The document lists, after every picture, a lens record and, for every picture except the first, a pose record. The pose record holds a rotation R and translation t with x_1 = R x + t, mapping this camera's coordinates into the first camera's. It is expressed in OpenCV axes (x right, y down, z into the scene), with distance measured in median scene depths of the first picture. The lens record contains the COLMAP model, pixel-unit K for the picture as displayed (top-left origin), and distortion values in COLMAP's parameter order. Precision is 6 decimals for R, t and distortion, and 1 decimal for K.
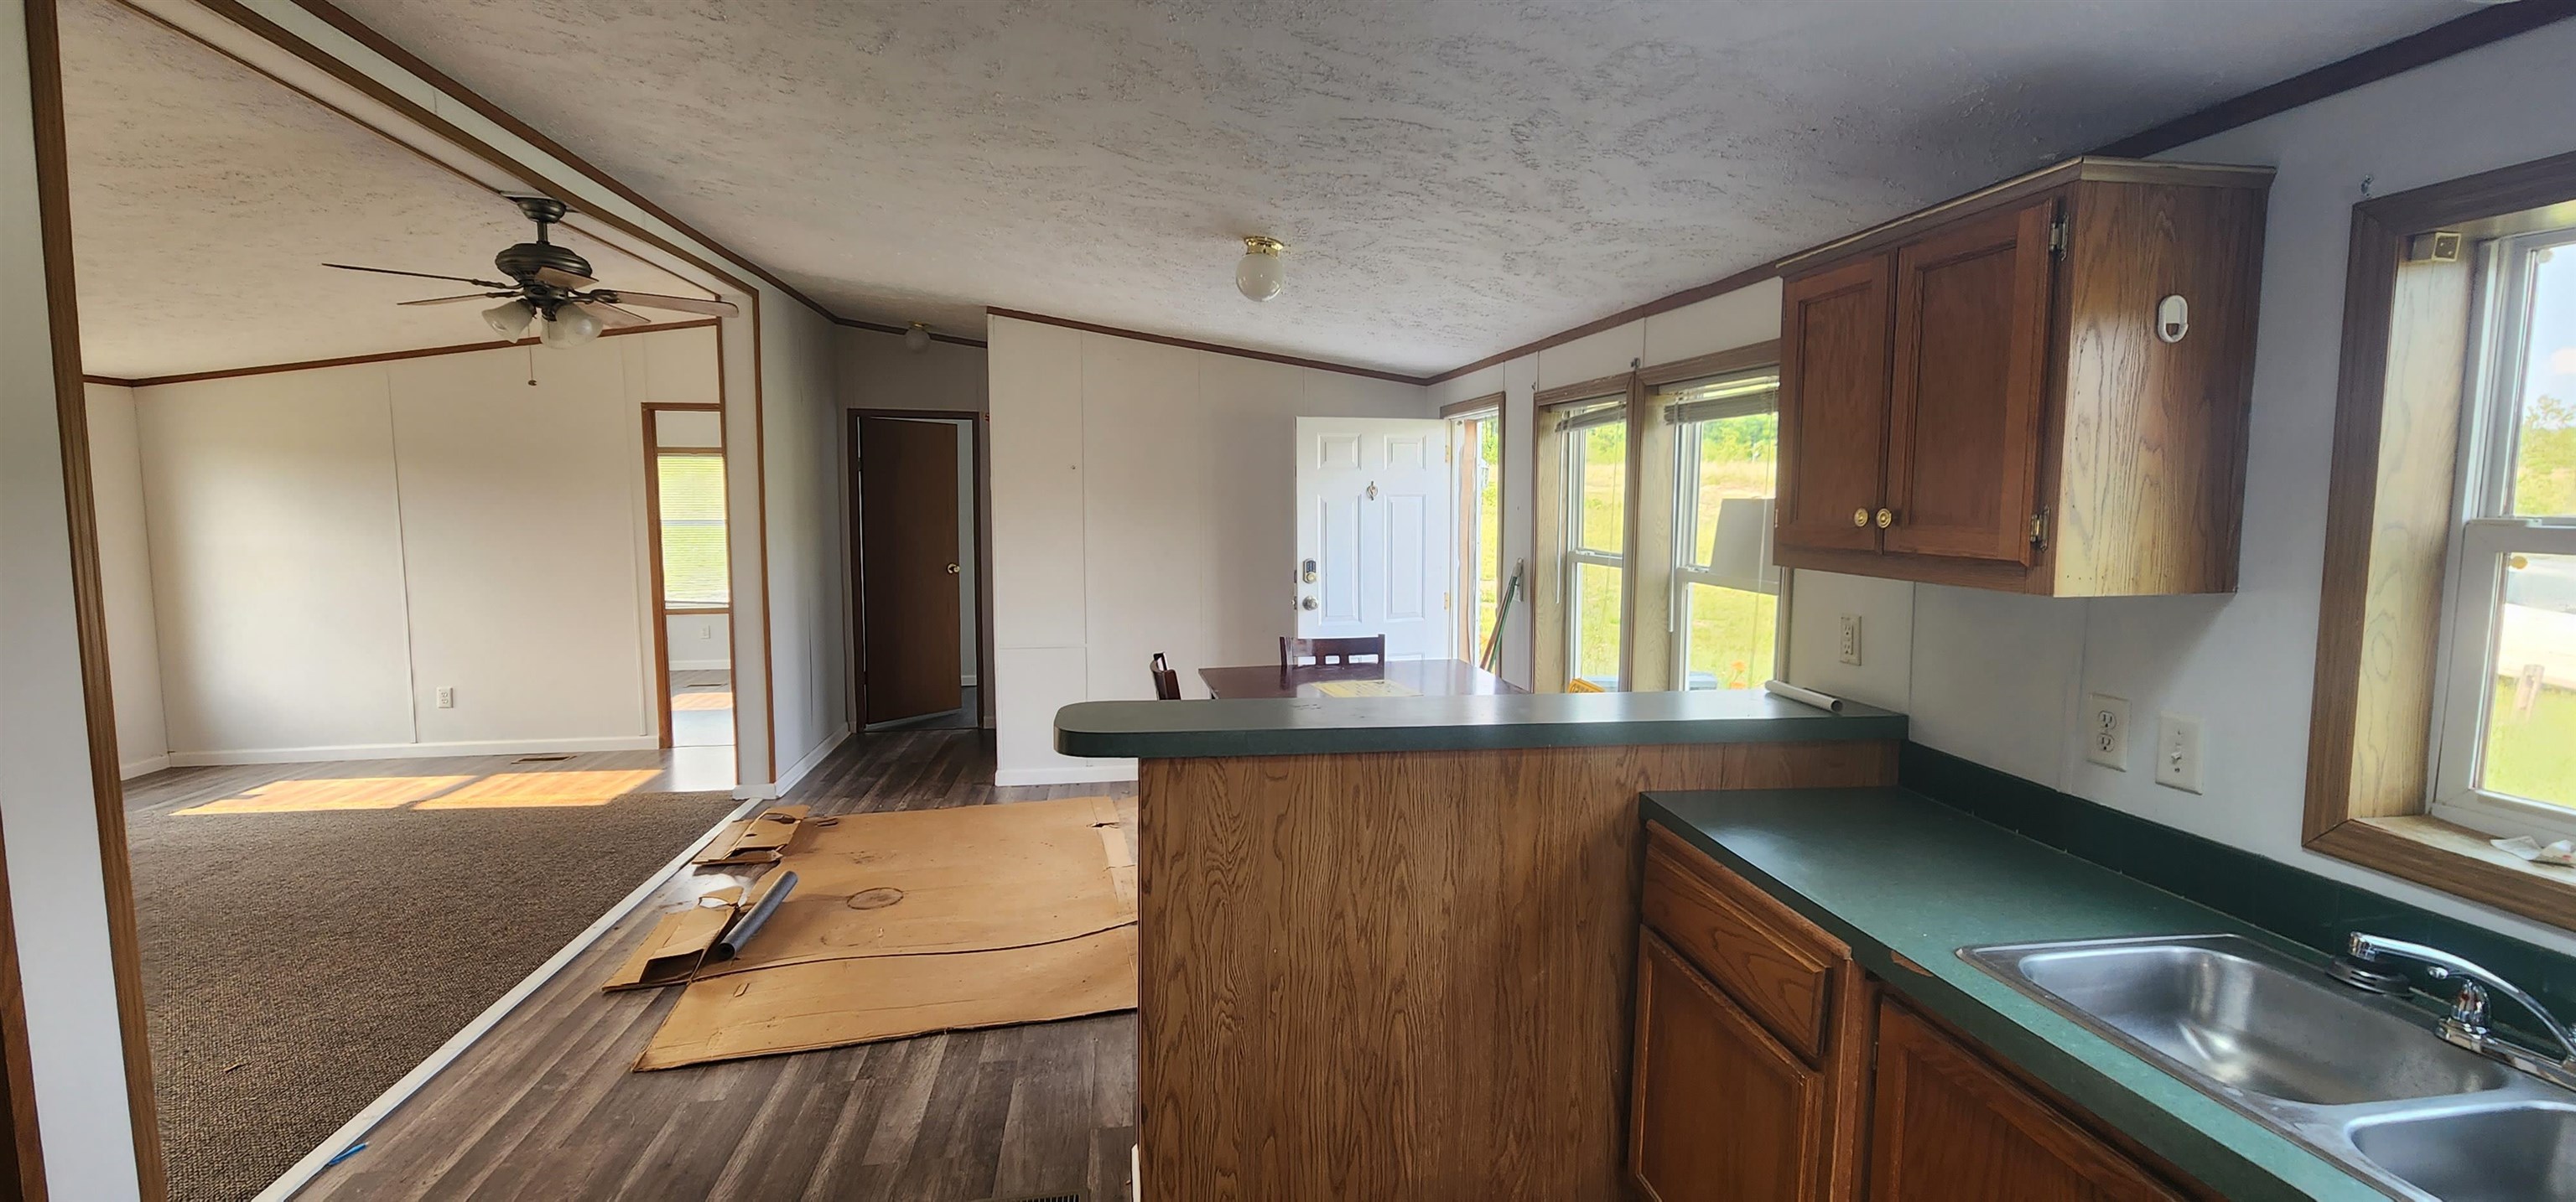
lens RADIAL K [[1044.1, 0, 1303.5], [0, 1044.1, 591.1], [0, 0, 1]] dist [0.011172, -0.006930]
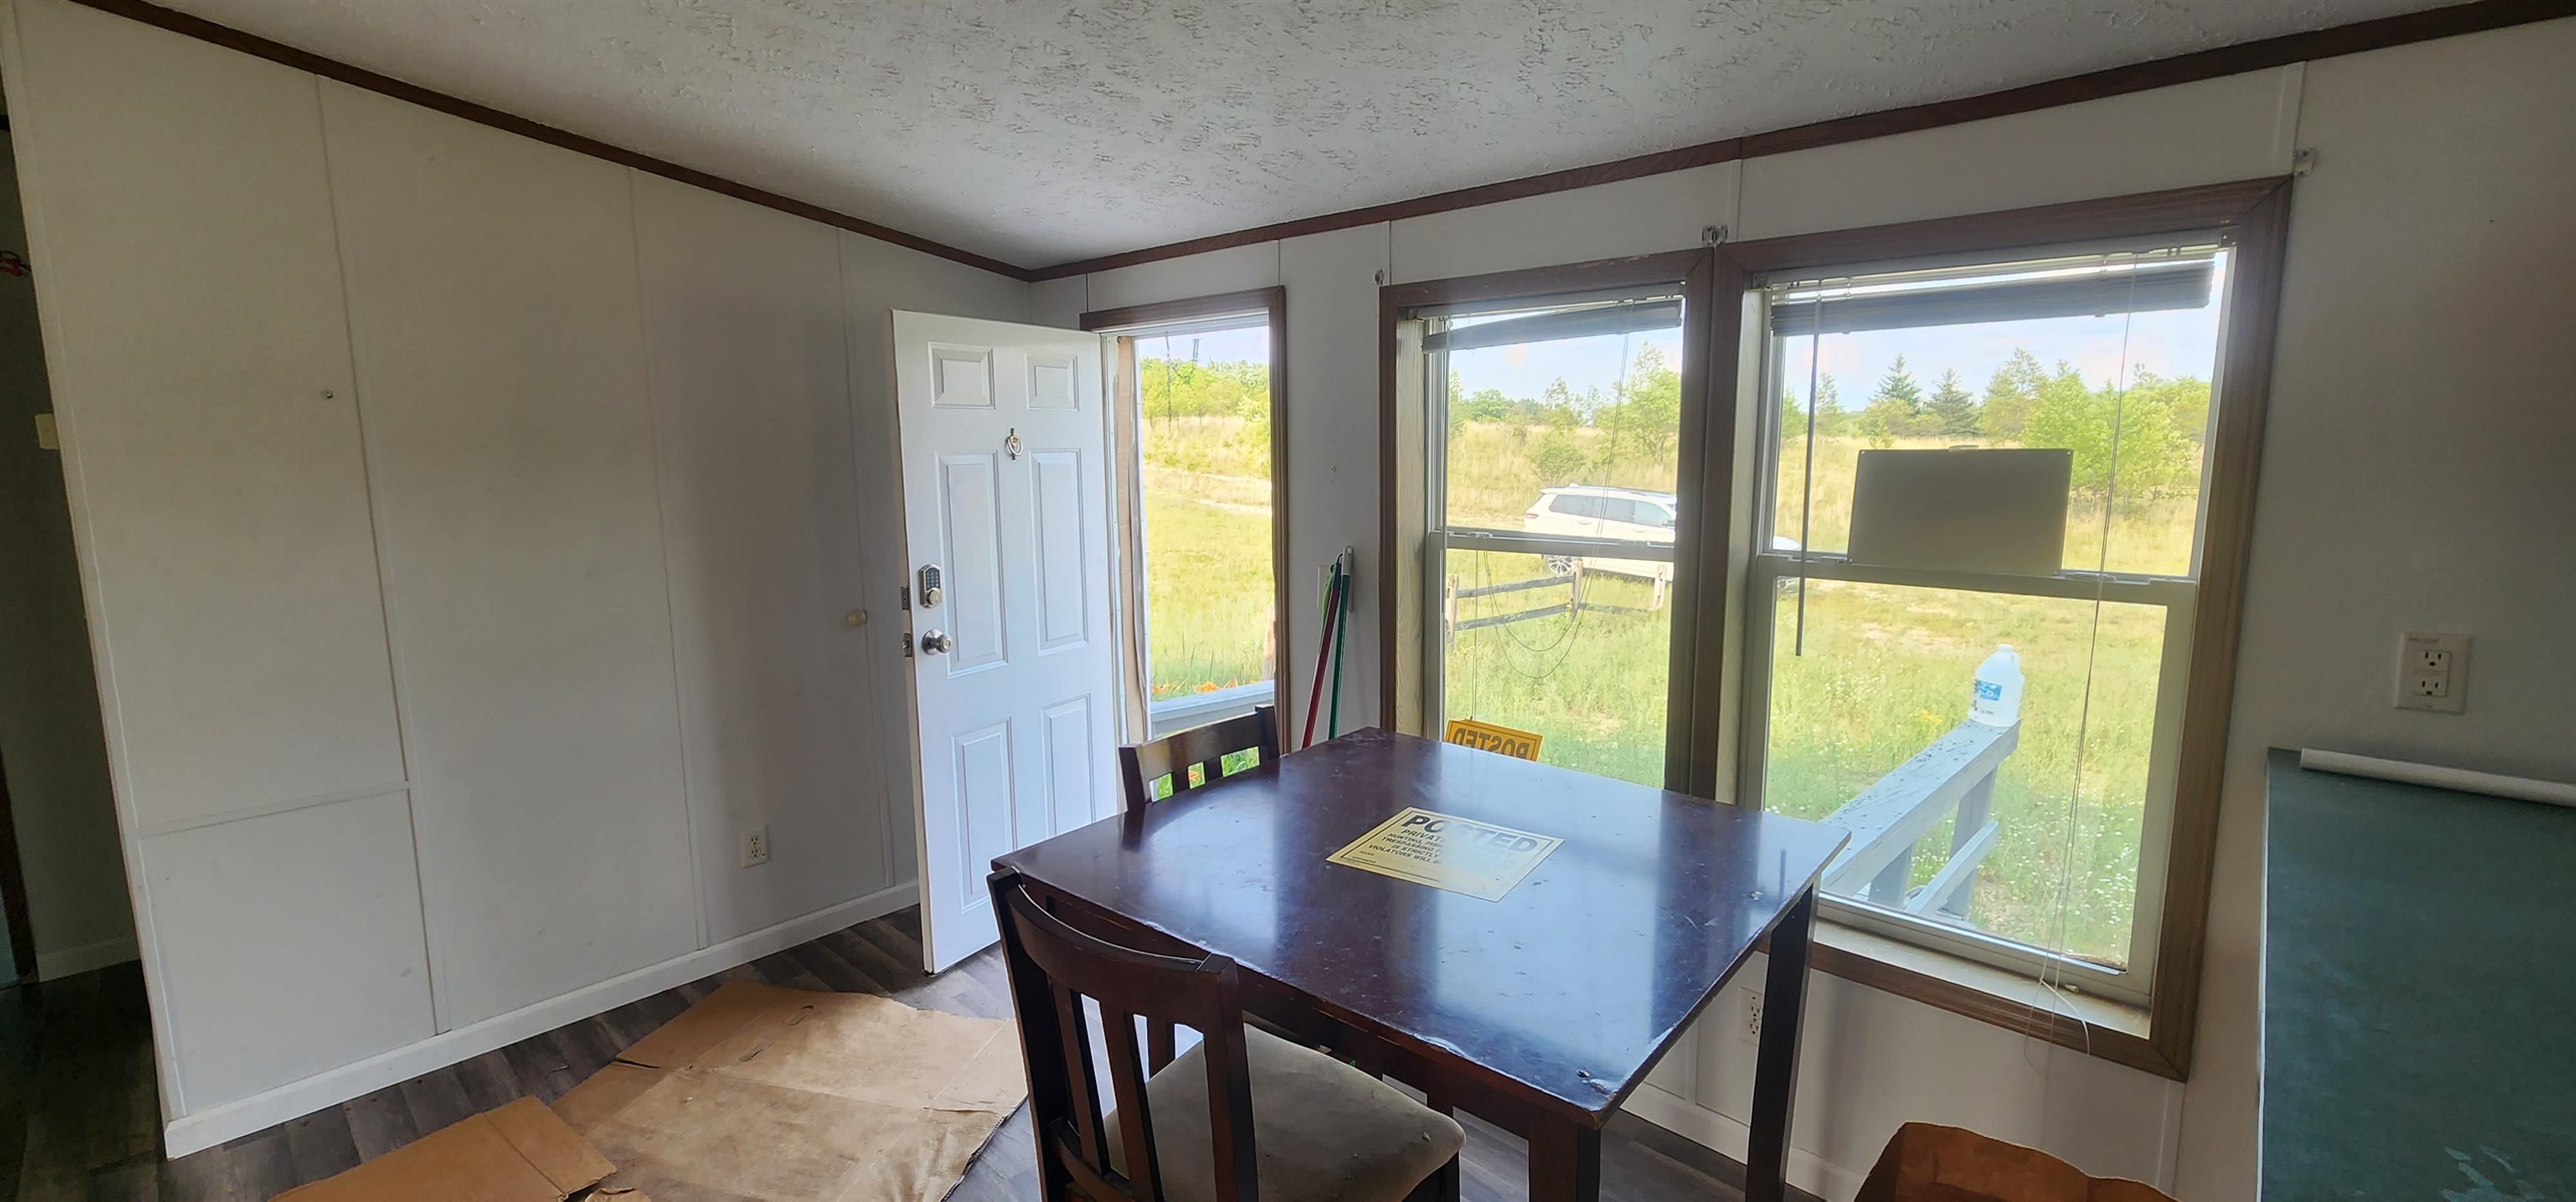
lens RADIAL K [[1044.1, 0, 1303.5], [0, 1044.1, 591.1], [0, 0, 1]] dist [0.011172, -0.006930]
pose [[0.794568, -0.094508, 0.599775, -0.175936], [0.066226, 0.995408, 0.069114, -0.042826], [-0.603553, -0.015195, 0.797178, 0.423704]]
